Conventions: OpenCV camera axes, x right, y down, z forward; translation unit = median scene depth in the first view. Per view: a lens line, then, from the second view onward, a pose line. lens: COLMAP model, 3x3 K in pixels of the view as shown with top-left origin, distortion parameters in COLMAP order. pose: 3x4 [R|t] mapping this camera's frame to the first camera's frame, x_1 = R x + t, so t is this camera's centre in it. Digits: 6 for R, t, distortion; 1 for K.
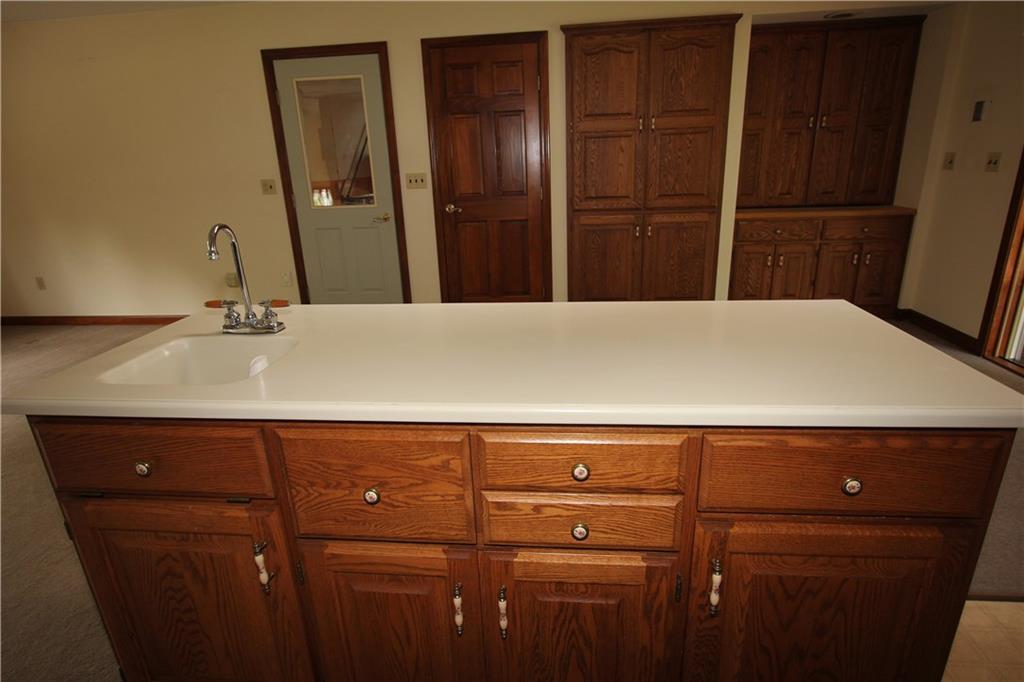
lens RADIAL K [[534.9, 0, 512.0], [0, 534.9, 341.0], [0, 0, 1]] dist [-0.014149, 0.000549]
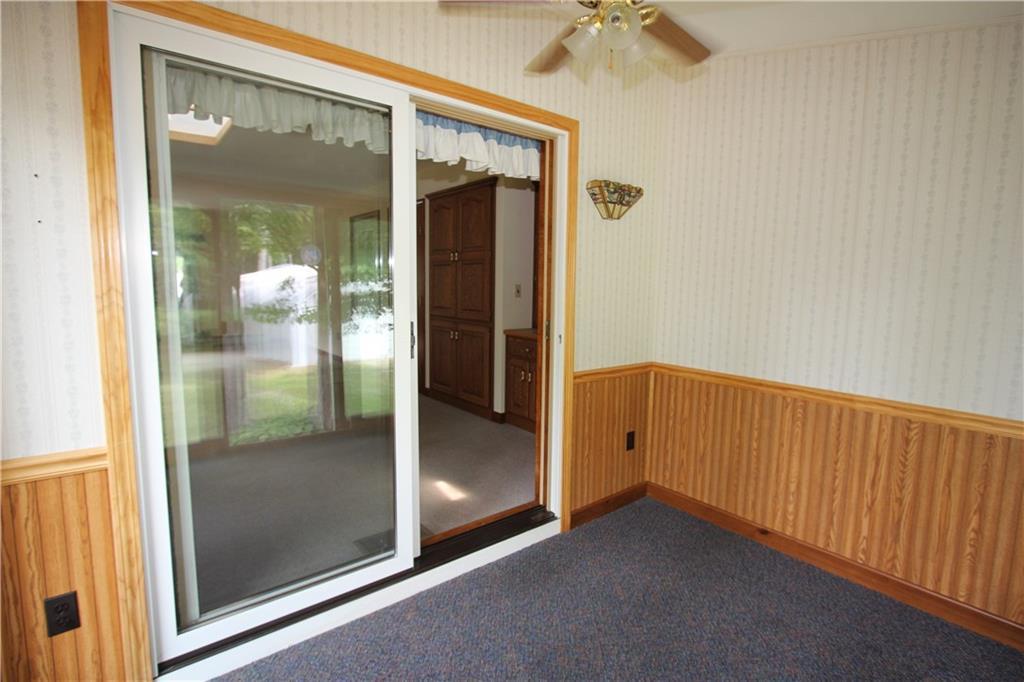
lens RADIAL K [[486.7, 0, 512.0], [0, 486.7, 341.0], [0, 0, 1]] dist [-0.000024, -0.000004]
pose [[0.692338, 0.126929, -0.710322, 1.226775], [-0.267535, 0.959399, -0.089324, -0.129710], [0.670144, 0.251878, 0.698186, 0.288098]]
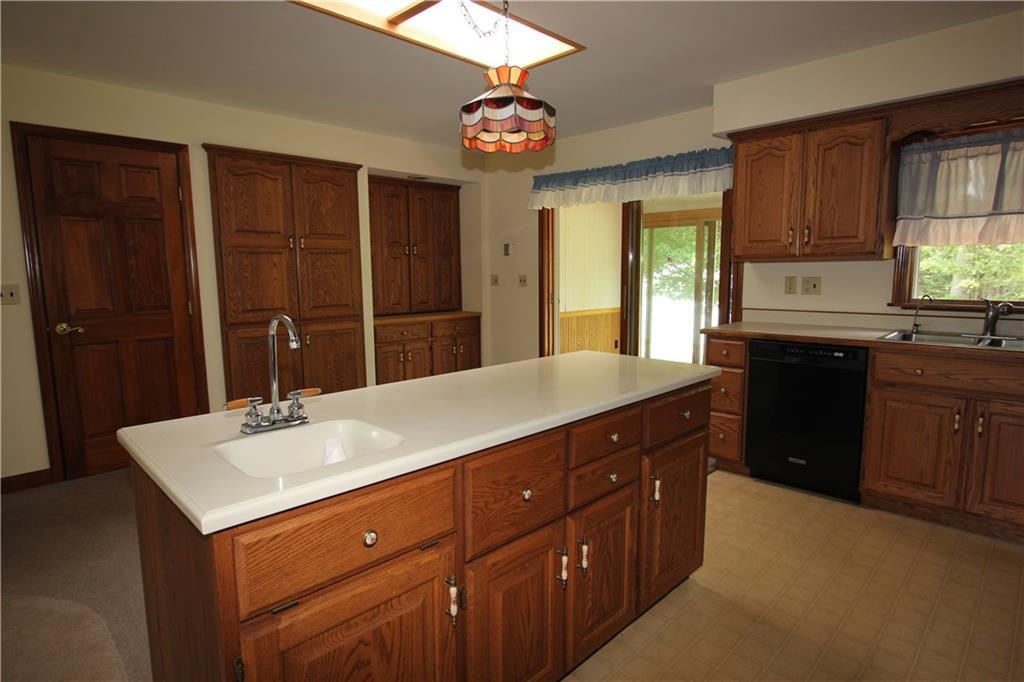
lens RADIAL K [[568.9, 0, 512.0], [0, 568.9, 341.0], [0, 0, 1]] dist [0.000158, 0.000631]
pose [[0.629145, -0.063187, 0.774715, -0.373199], [0.234361, 0.965728, -0.111558, 0.016728], [-0.741115, 0.251749, 0.622391, 0.004439]]
